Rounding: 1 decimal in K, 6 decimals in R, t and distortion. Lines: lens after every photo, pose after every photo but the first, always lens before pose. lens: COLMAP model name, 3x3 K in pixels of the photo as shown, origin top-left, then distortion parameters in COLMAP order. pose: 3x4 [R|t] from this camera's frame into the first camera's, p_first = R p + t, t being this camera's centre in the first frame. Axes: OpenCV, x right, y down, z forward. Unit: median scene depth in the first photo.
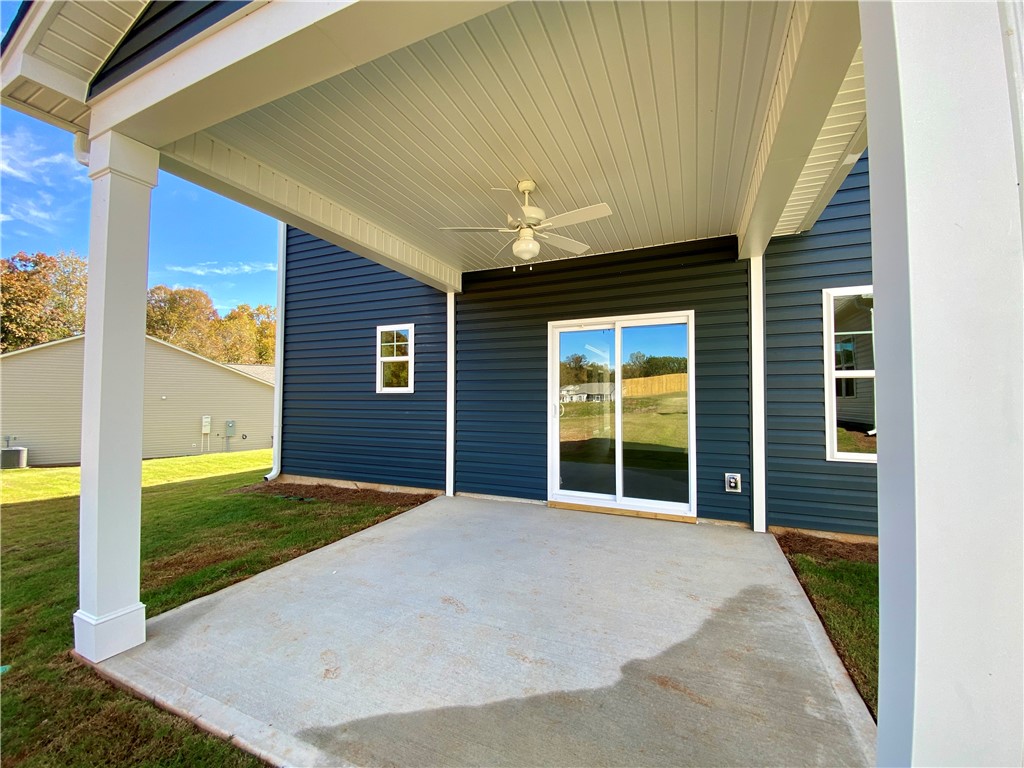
lens RADIAL K [[414.2, 0, 512.0], [0, 414.2, 384.0], [0, 0, 1]] dist [0.034928, -0.029165]
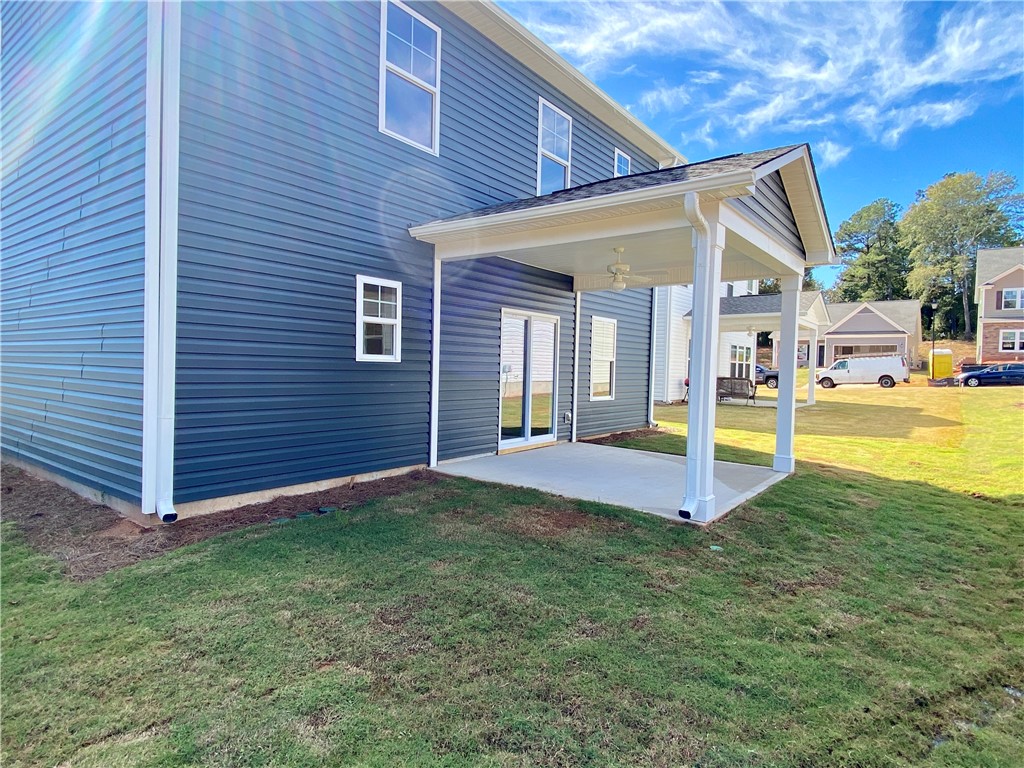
lens RADIAL K [[584.6, 0, 512.0], [0, 584.6, 384.0], [0, 0, 1]] dist [0.000197, 0.000021]
pose [[0.231224, -0.032479, 0.972358, -1.352336], [-0.067619, 0.996489, 0.049365, -0.009452], [-0.970548, -0.077164, 0.228216, 0.472453]]
